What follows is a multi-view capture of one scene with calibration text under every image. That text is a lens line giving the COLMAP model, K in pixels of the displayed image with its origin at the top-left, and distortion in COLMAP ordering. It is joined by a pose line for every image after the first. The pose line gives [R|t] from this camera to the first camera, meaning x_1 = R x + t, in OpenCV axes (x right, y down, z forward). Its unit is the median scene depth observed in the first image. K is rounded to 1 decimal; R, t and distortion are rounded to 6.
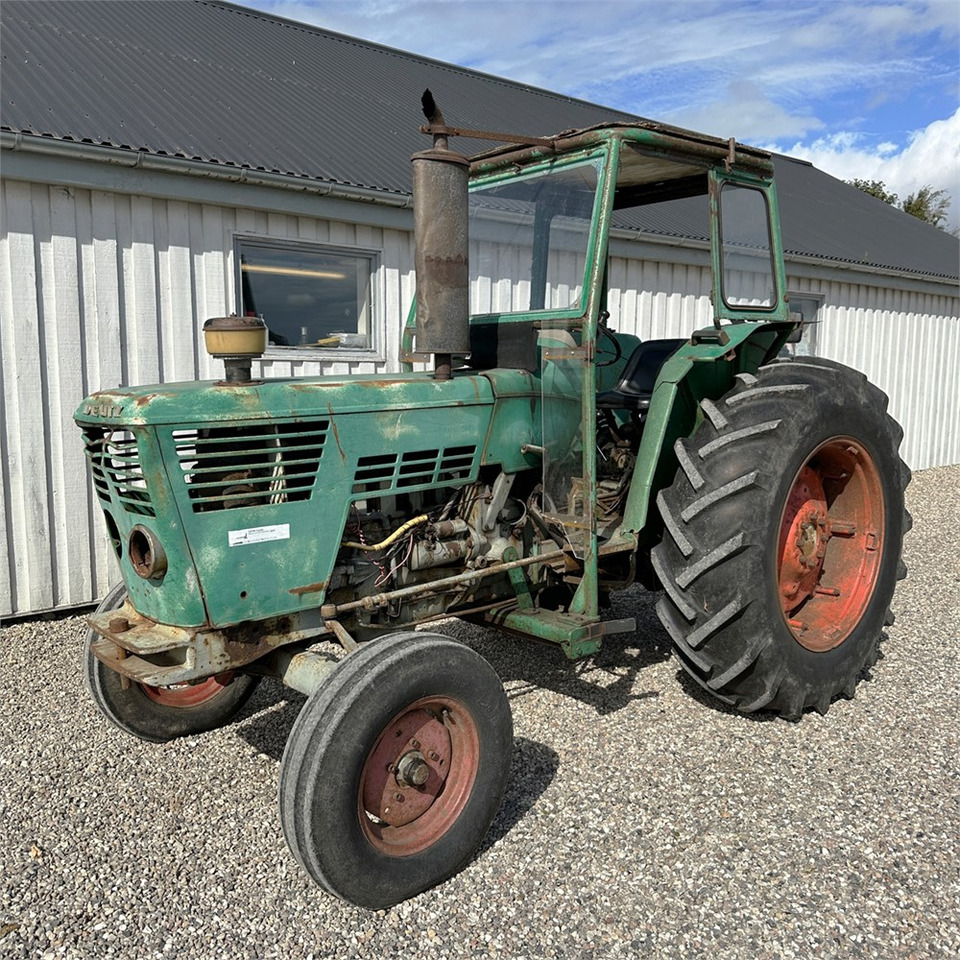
lens RADIAL K [[905.9, 0, 484.2], [0, 905.9, 481.7], [0, 0, 1]] dist [0.093198, 0.000000]
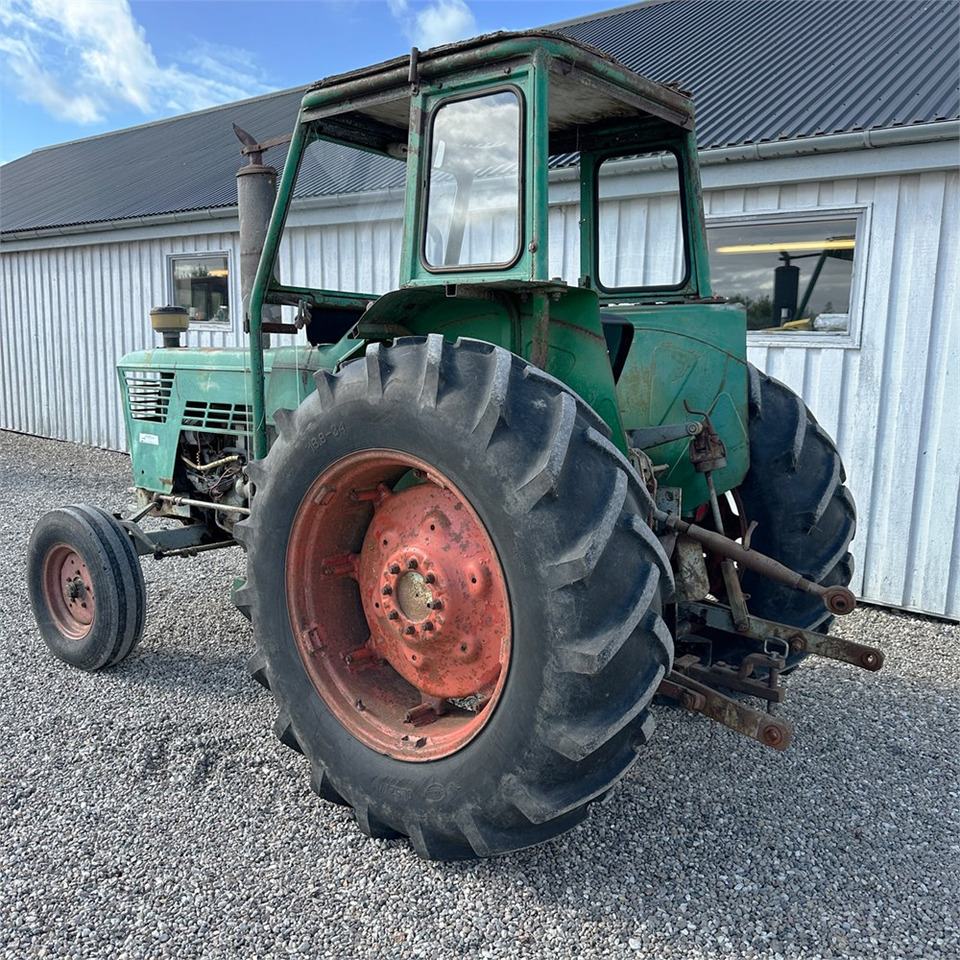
lens RADIAL K [[905.9, 0, 480.3], [0, 905.9, 478.0], [0, 0, 1]] dist [0.093198, 0.000000]
pose [[0.140666, 0.148352, -0.978879, 1.328726], [-0.151642, 0.980272, 0.126772, -0.156606], [0.978375, 0.130607, 0.160387, 1.200399]]
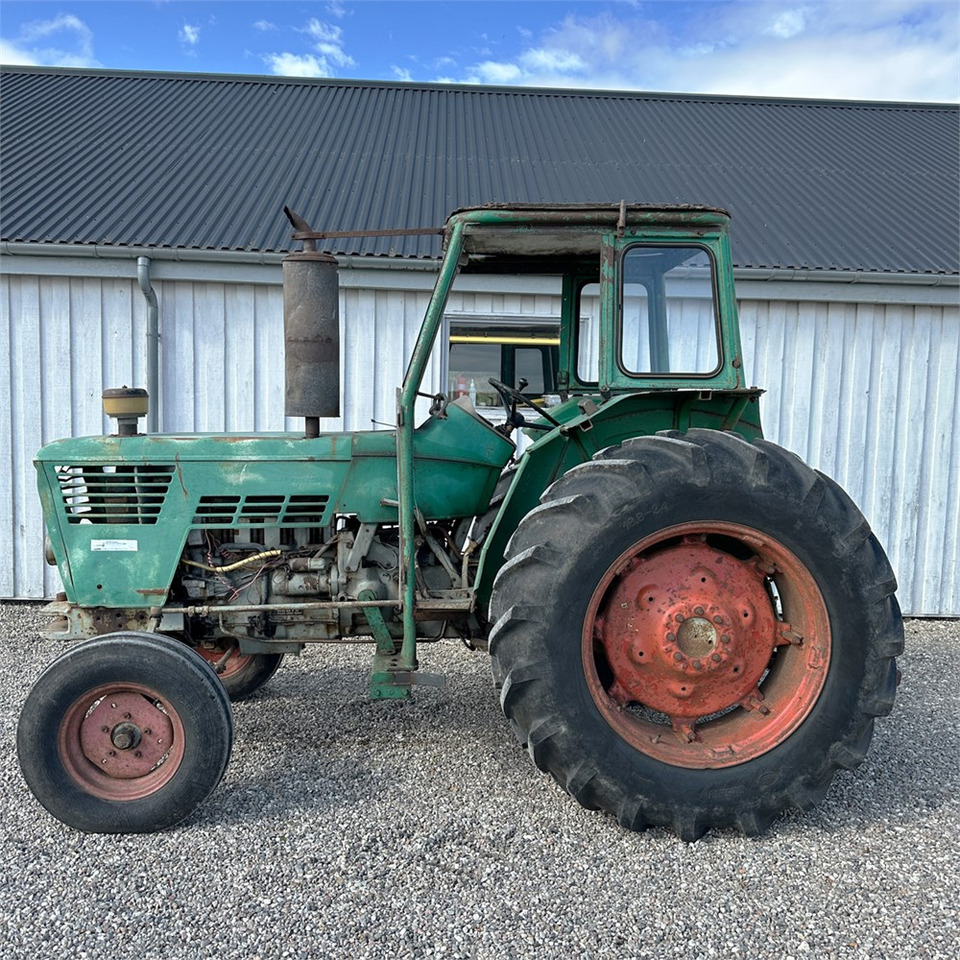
lens RADIAL K [[905.9, 0, 473.6], [0, 905.9, 479.0], [0, 0, 1]] dist [0.093198, 0.000000]
pose [[0.776131, 0.064171, -0.627298, 0.937138], [-0.101878, 0.994500, -0.024314, -0.056401], [0.622287, 0.082778, 0.778400, 0.225844]]
